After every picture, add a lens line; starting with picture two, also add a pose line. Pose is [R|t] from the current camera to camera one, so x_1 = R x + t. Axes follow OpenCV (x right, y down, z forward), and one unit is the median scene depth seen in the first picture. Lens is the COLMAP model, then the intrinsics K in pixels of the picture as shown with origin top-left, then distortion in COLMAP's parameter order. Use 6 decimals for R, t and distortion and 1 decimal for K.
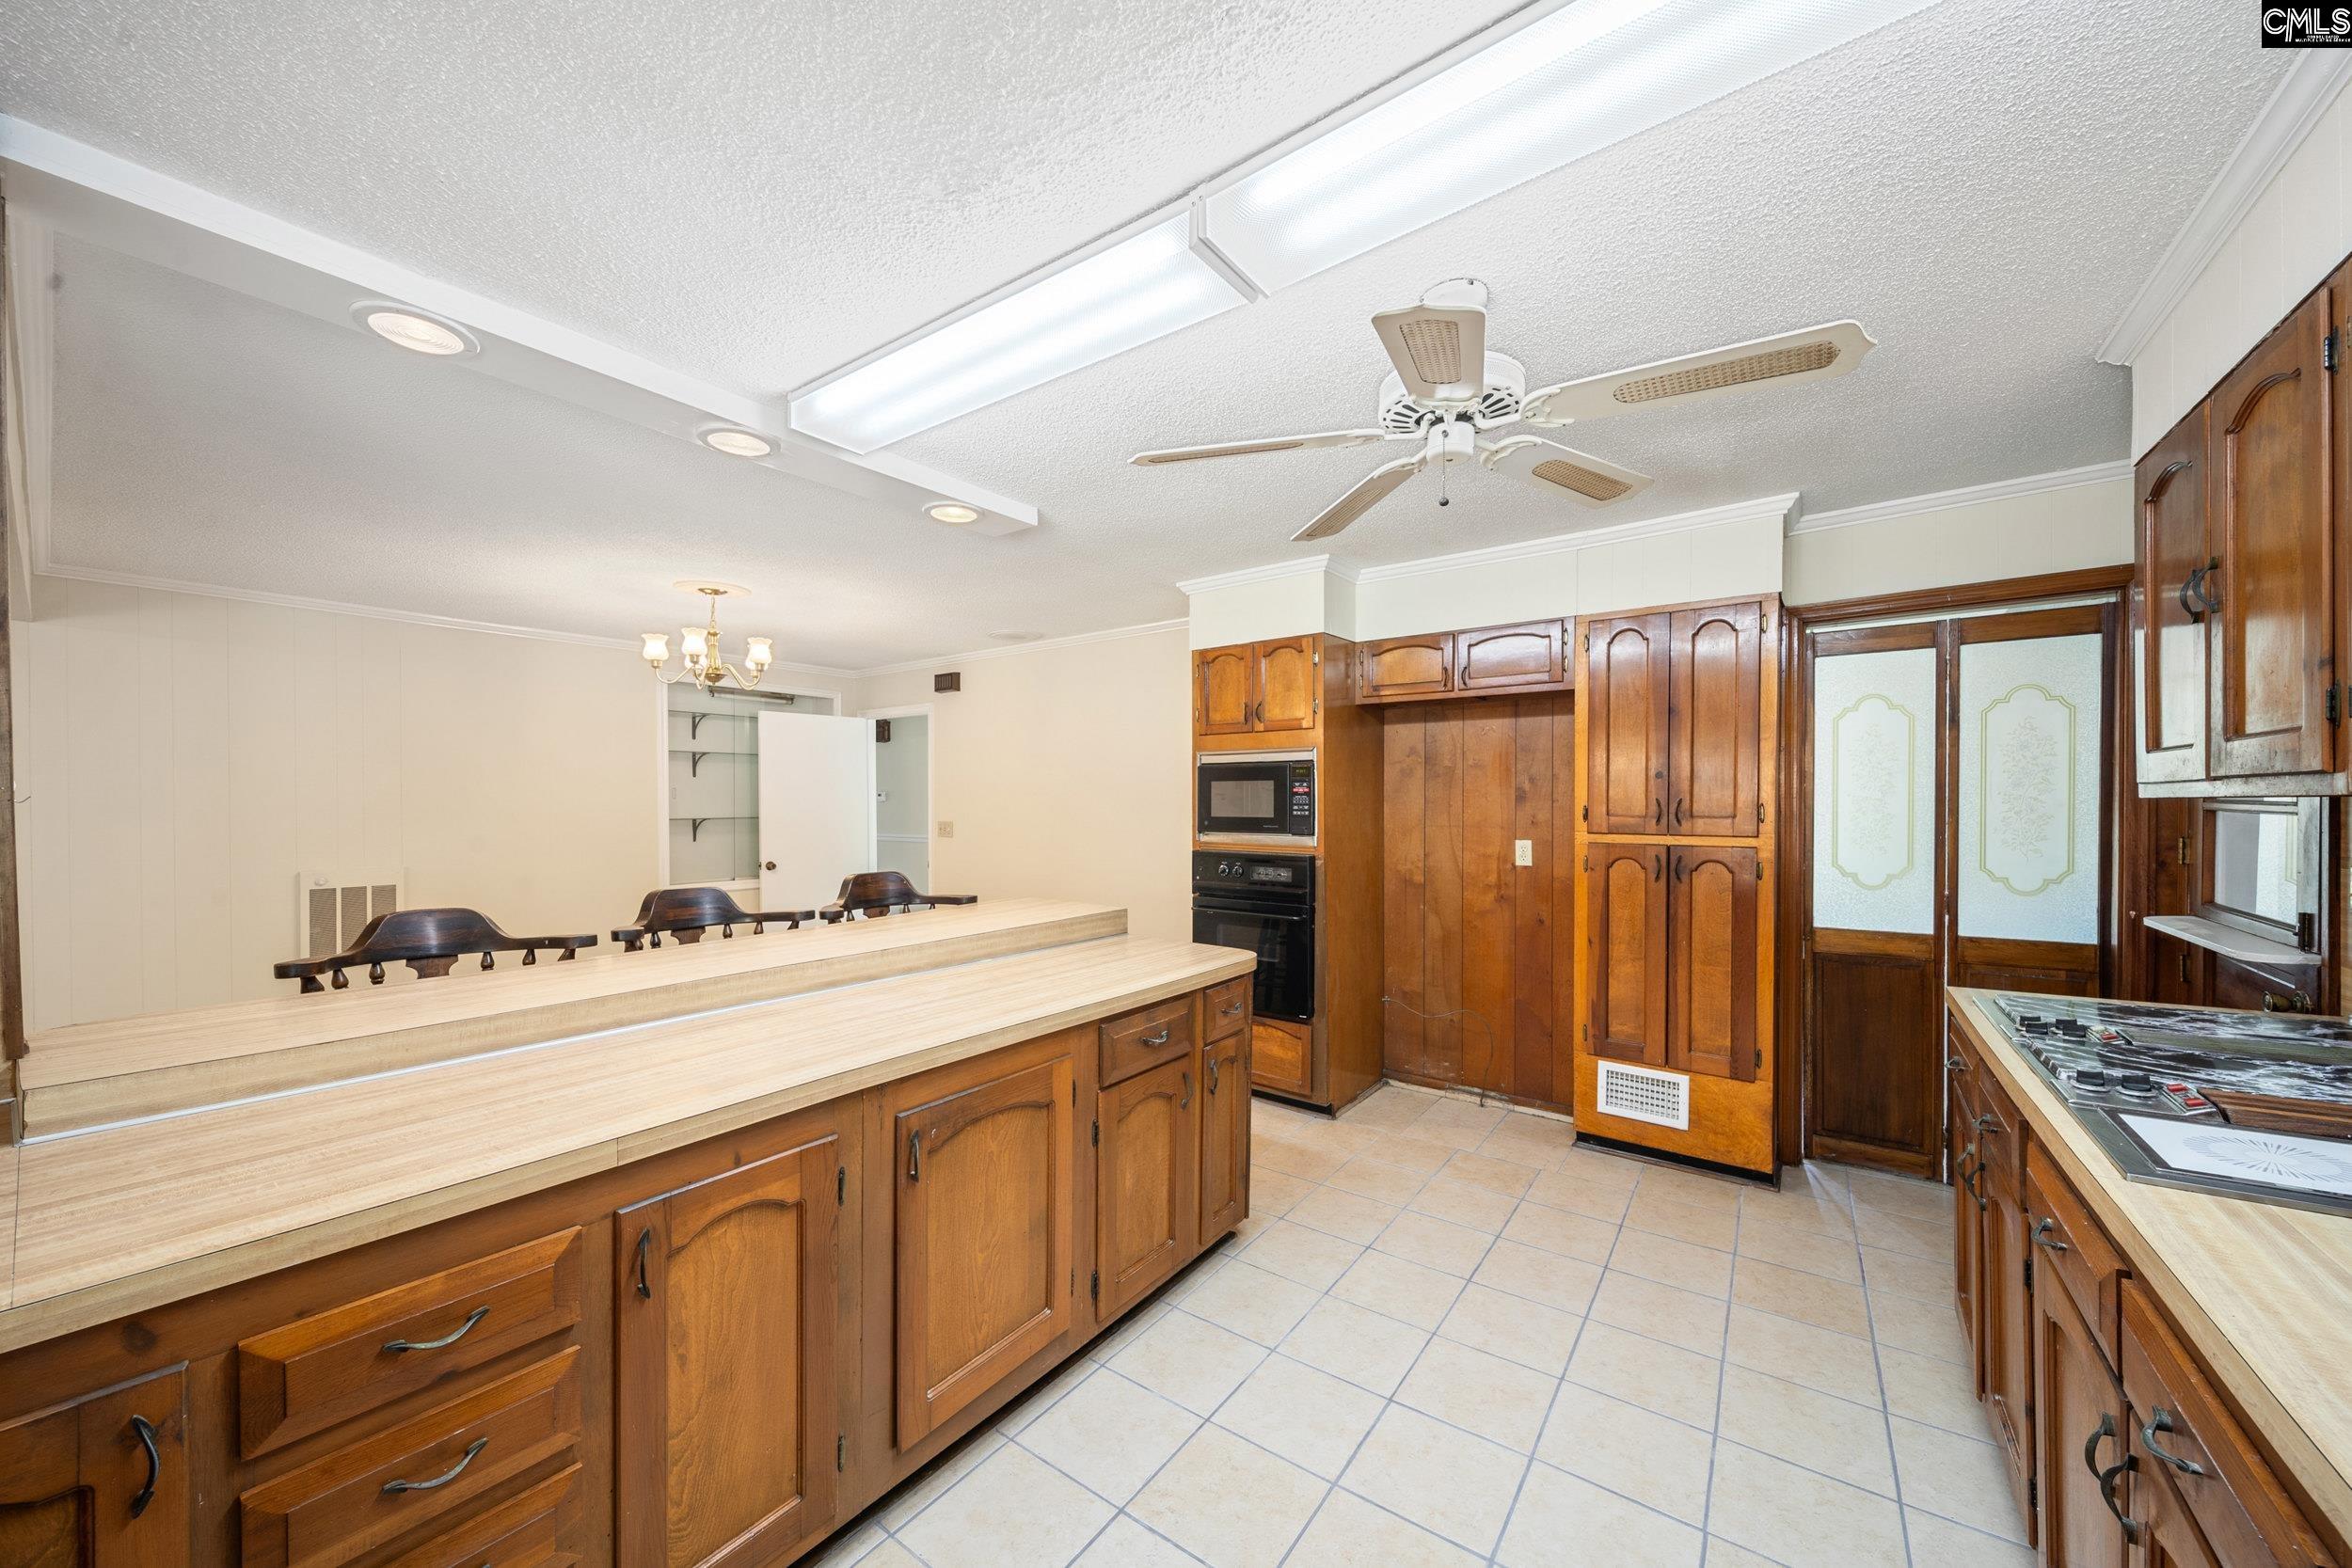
lens RADIAL K [[840.3, 0, 1179.8], [0, 840.3, 799.7], [0, 0, 1]] dist [0.008882, -0.000092]
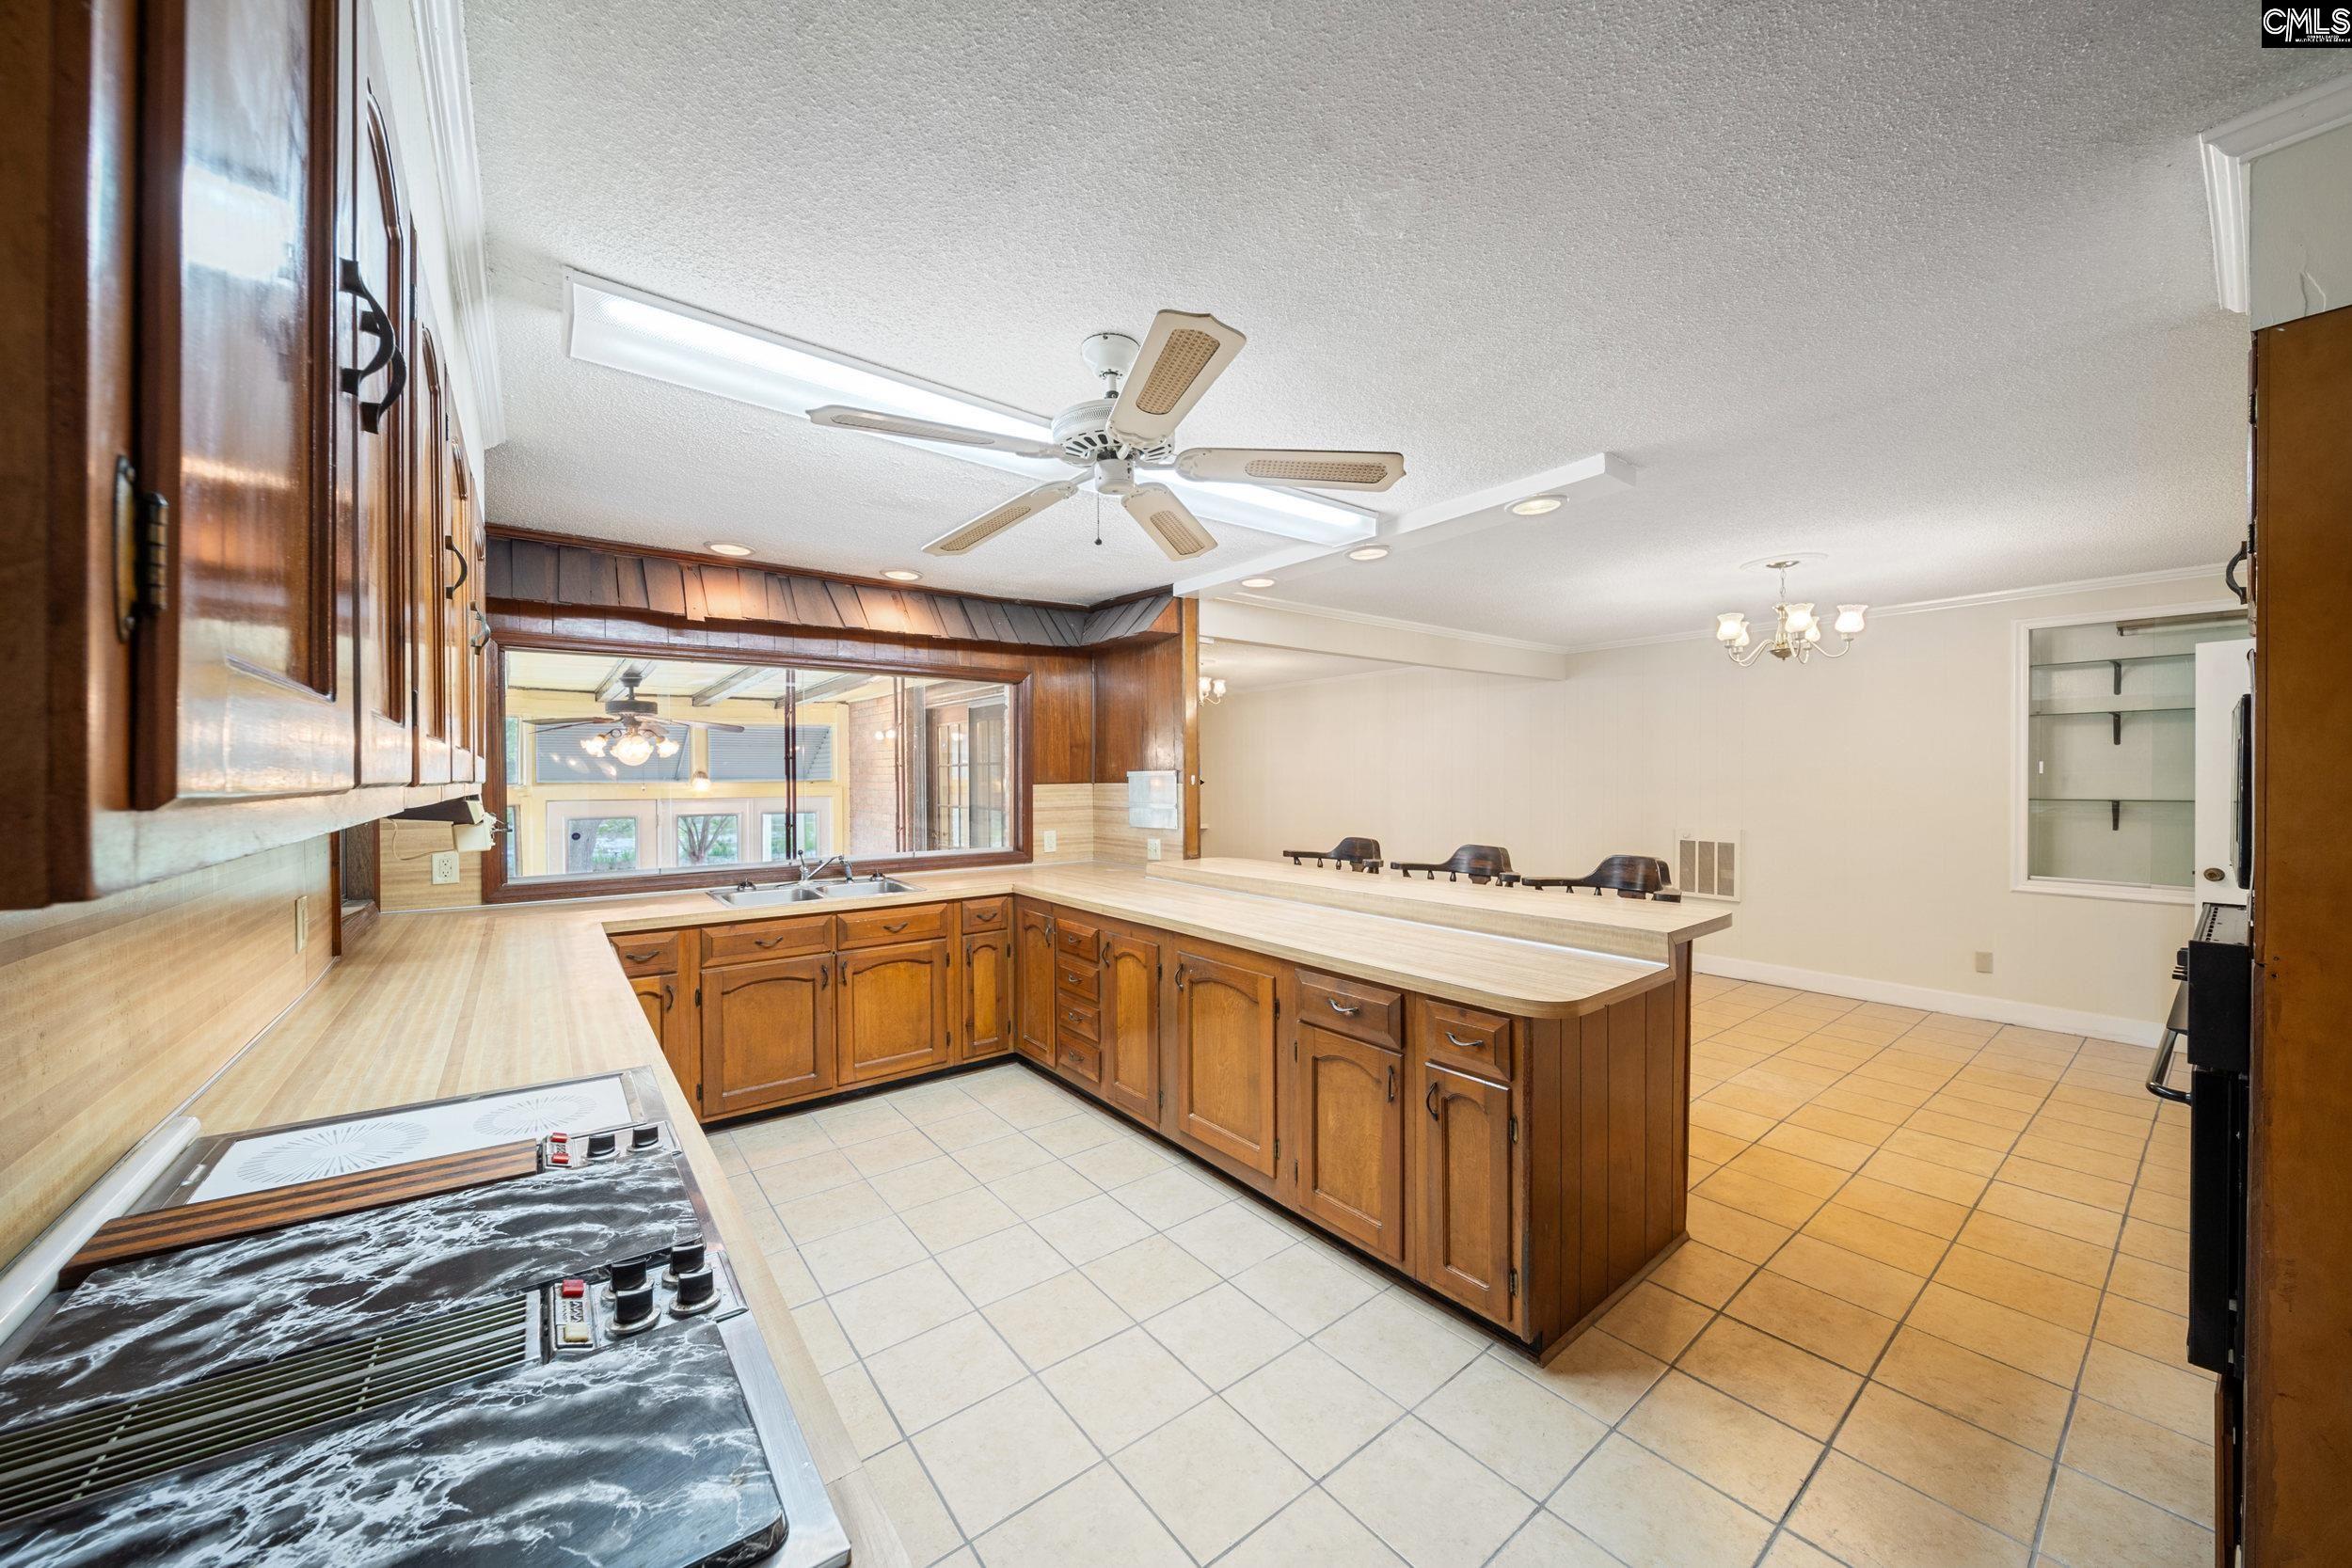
lens RADIAL K [[840.3, 0, 1163.7], [0, 840.3, 779.1], [0, 0, 1]] dist [0.008882, -0.000092]
pose [[-0.286728, 0.007615, -0.957982, 1.340316], [0.007745, 0.999954, 0.005630, -0.024695], [0.957981, -0.005805, -0.286774, 1.356043]]
